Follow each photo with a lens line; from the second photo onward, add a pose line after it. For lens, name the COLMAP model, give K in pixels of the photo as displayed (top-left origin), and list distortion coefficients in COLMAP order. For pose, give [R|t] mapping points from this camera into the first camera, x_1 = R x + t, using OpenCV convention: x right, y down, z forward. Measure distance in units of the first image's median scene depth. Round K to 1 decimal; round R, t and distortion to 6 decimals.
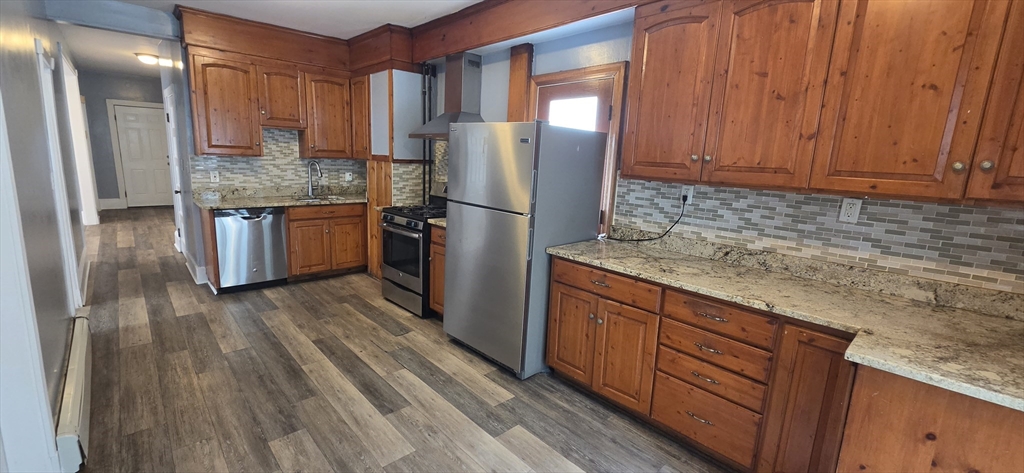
lens RADIAL K [[416.6, 0, 510.2], [0, 416.6, 233.4], [0, 0, 1]] dist [-0.000186, 0.000160]
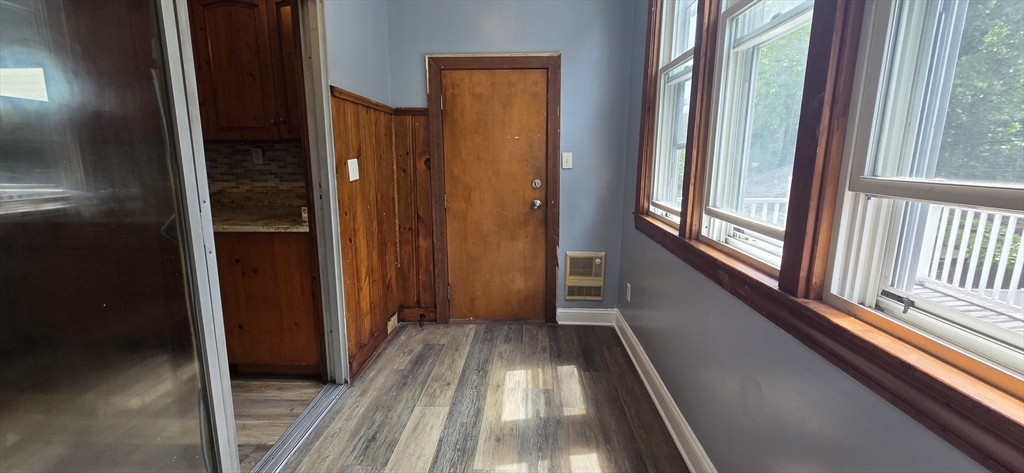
lens RADIAL K [[418.3, 0, 510.5], [0, 418.3, 234.1], [0, 0, 1]] dist [-0.000523, -0.000117]
pose [[0.702879, -0.168746, 0.691004, 0.165230], [0.159003, 0.984145, 0.078597, 0.115755], [-0.693311, 0.054627, 0.718565, -0.332587]]
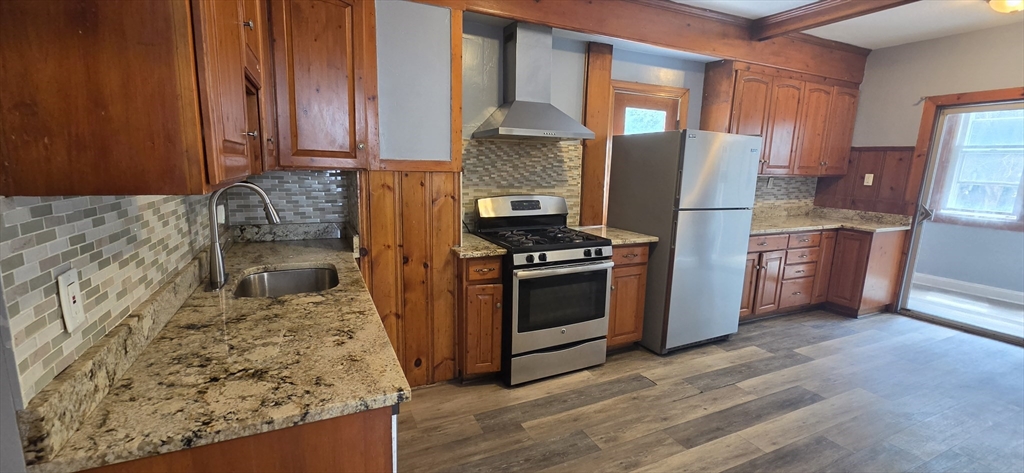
lens RADIAL K [[418.3, 0, 510.5], [0, 418.3, 234.1], [0, 0, 1]] dist [-0.000523, -0.000117]
pose [[0.304366, -0.195737, 0.932228, -0.813272], [0.158632, 0.975409, 0.153011, -0.162679], [-0.939254, 0.101310, 0.327931, 0.736270]]
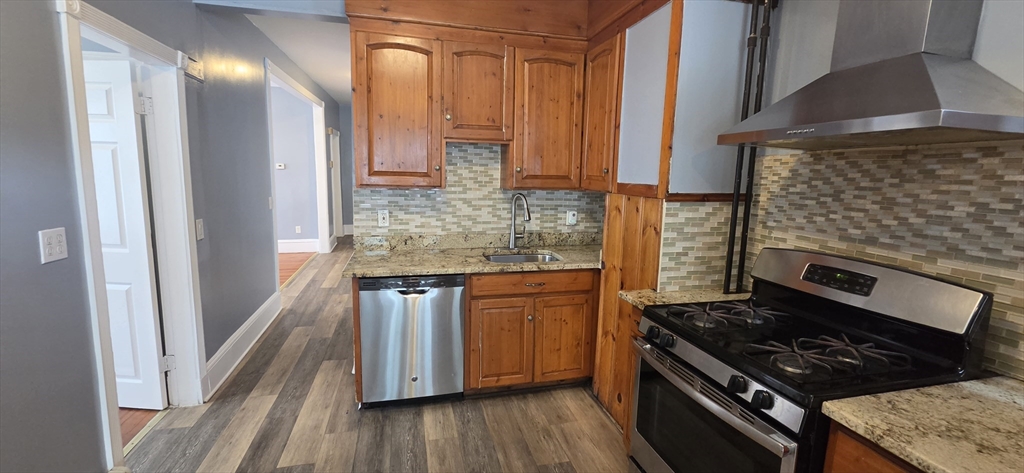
lens RADIAL K [[418.3, 0, 510.5], [0, 418.3, 234.1], [0, 0, 1]] dist [-0.000523, -0.000117]
pose [[0.878090, 0.049229, -0.475957, -0.206853], [-0.073348, 0.996786, -0.032220, -0.103074], [0.472841, 0.063203, 0.878878, 0.502018]]
